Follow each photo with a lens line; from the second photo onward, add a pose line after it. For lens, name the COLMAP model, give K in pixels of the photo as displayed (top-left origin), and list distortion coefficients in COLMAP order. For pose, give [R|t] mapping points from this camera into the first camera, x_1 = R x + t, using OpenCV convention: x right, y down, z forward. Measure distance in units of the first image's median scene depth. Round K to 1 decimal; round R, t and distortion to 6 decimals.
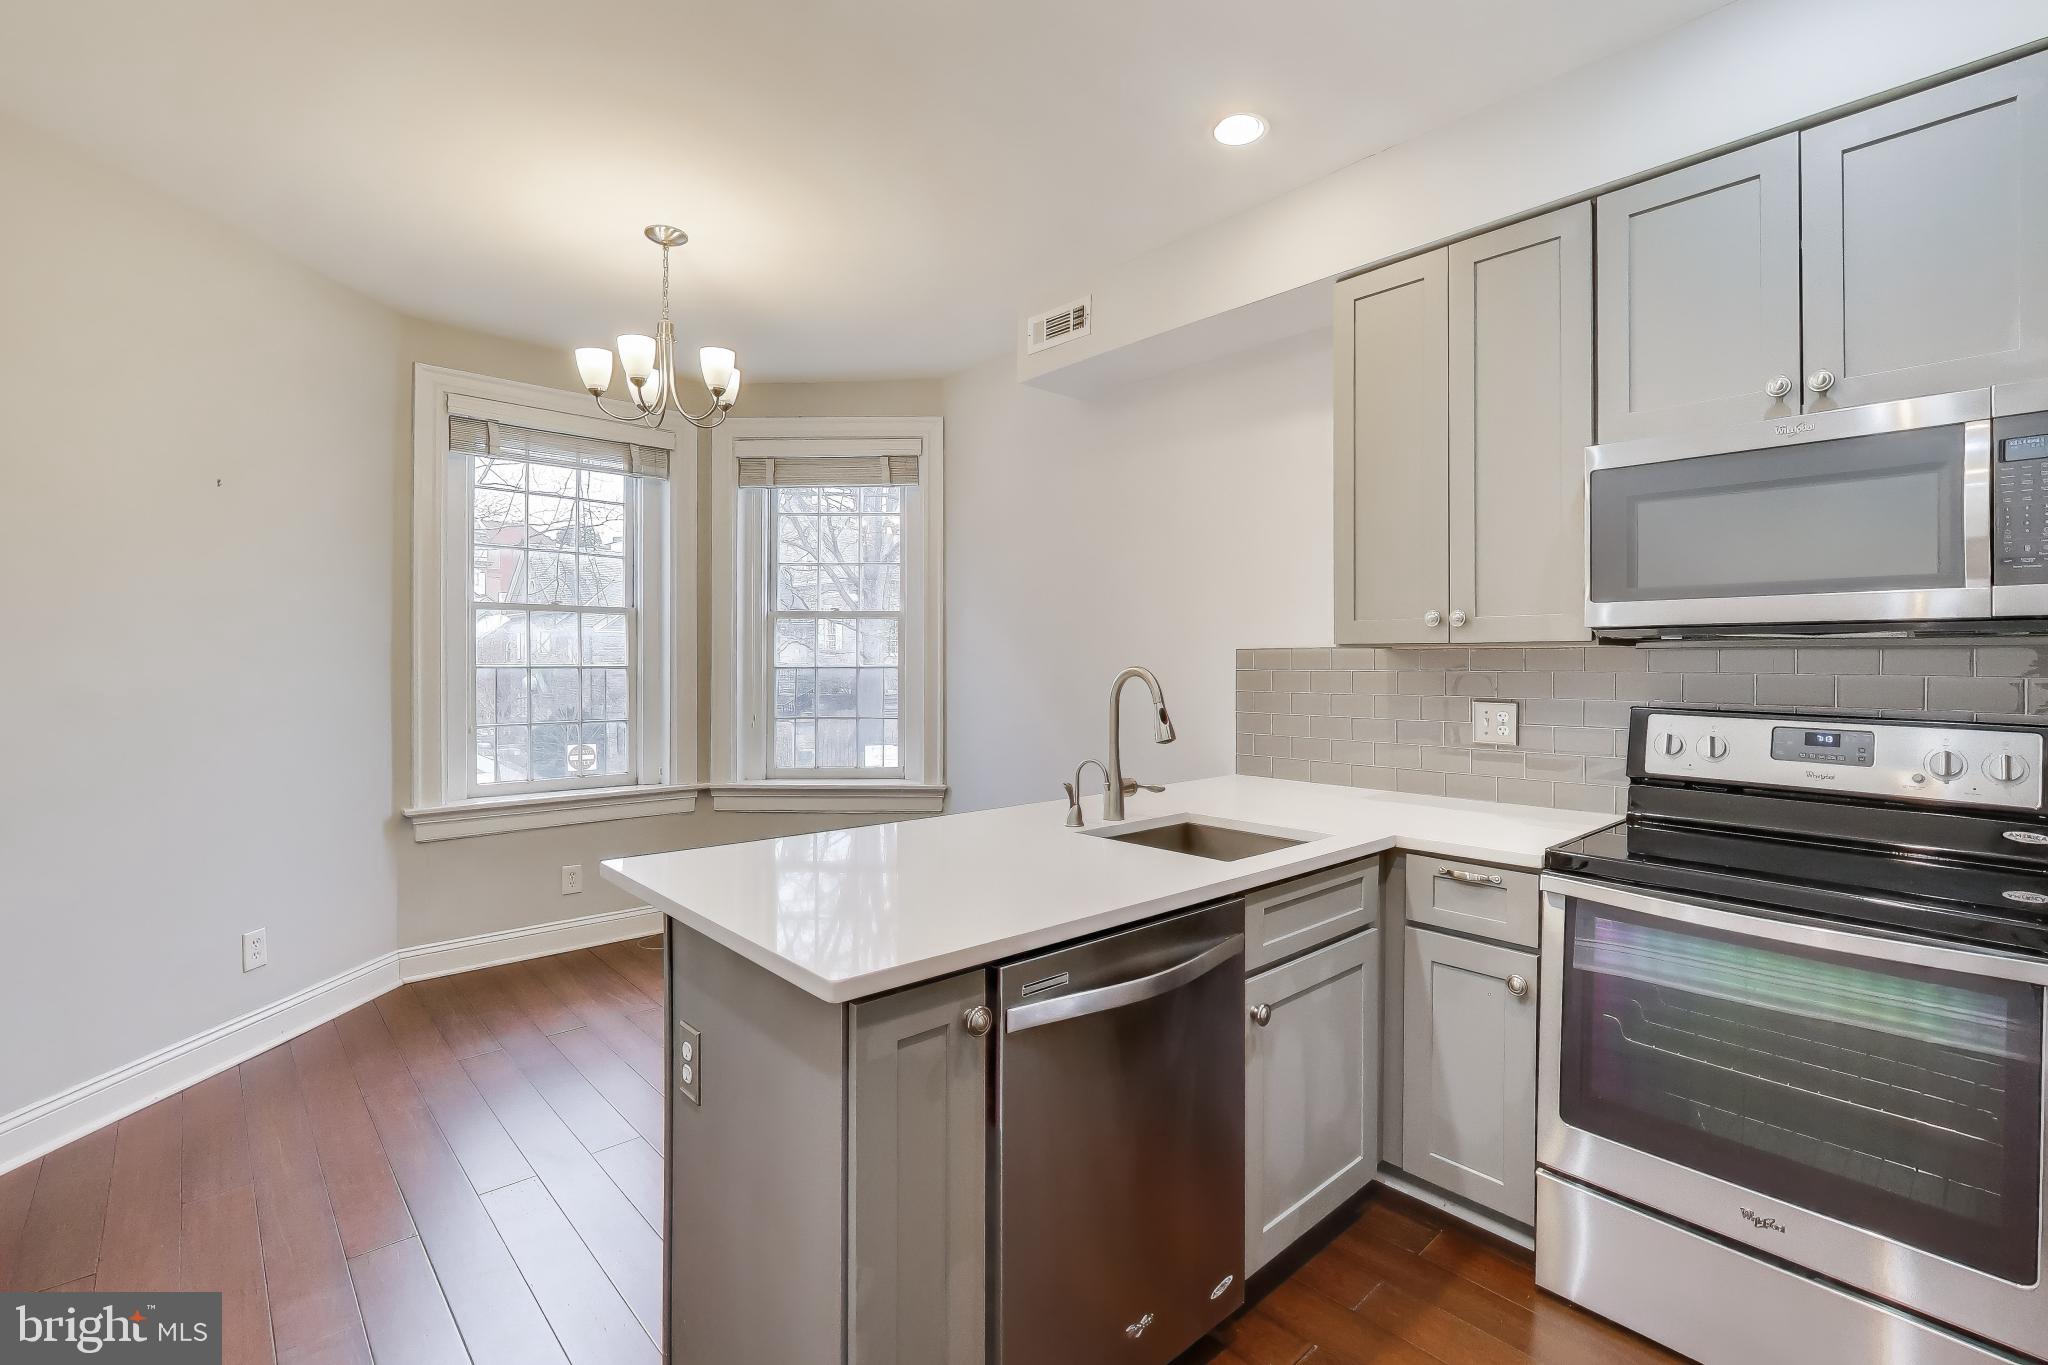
lens RADIAL K [[821.4, 0, 976.8], [0, 821.4, 653.0], [0, 0, 1]] dist [-0.000307, -0.000067]
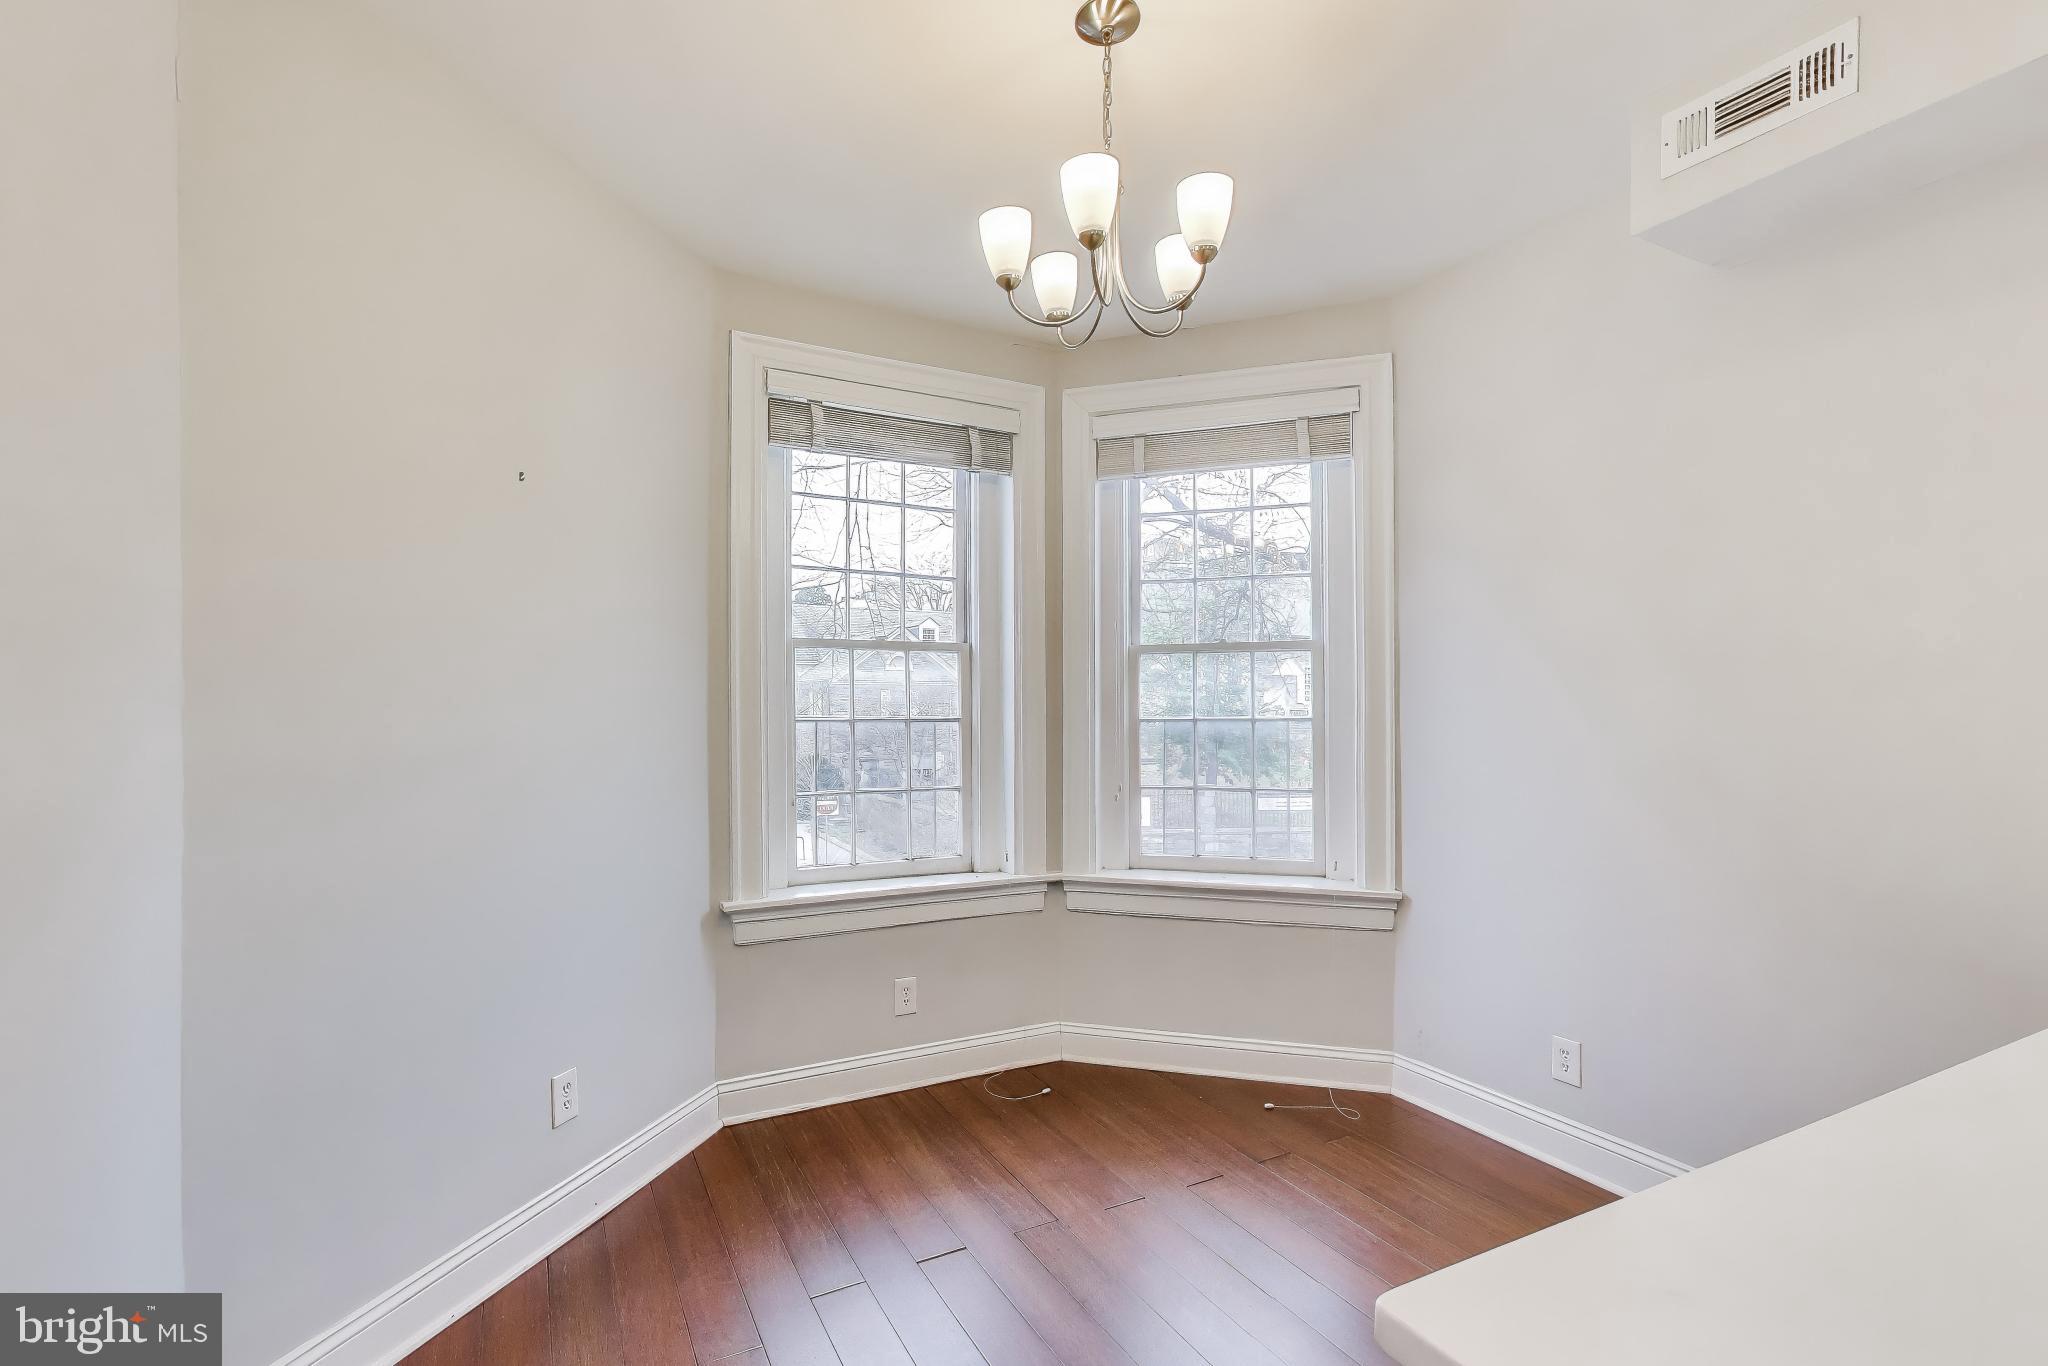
lens RADIAL K [[932.2, 0, 969.9], [0, 932.2, 703.8], [0, 0, 1]] dist [-0.001224, -0.000154]
pose [[0.947019, -0.002552, -0.321169, -0.150934], [0.005492, 0.999951, 0.008249, -0.006255], [0.321132, -0.009576, 0.946986, 0.188187]]
